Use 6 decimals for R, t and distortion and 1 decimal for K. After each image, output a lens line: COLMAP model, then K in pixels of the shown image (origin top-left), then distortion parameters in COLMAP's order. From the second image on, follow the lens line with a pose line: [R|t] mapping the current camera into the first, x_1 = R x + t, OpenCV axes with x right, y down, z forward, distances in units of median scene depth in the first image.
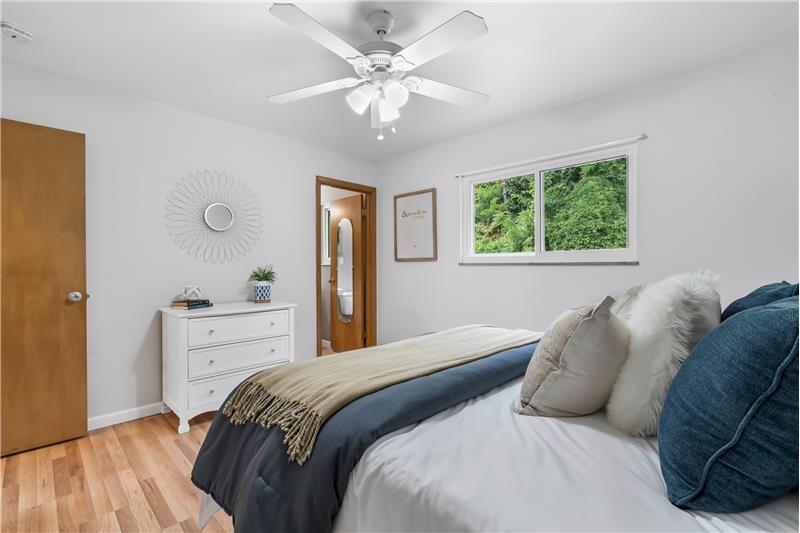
lens RADIAL K [[366.9, 0, 399.9], [0, 366.9, 266.2], [0, 0, 1]] dist [-0.002661, 0.003380]
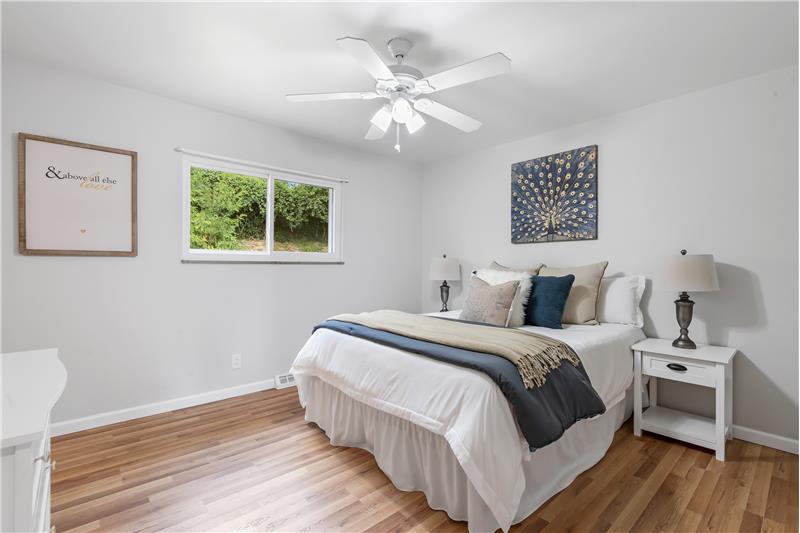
lens RADIAL K [[366.9, 0, 398.7], [0, 366.9, 265.5], [0, 0, 1]] dist [-0.002661, 0.003380]
pose [[0.058012, 0.003584, 0.998309, -0.573218], [-0.002679, 0.999991, -0.003434, 0.004748], [-0.998312, -0.002475, 0.058021, 0.456794]]
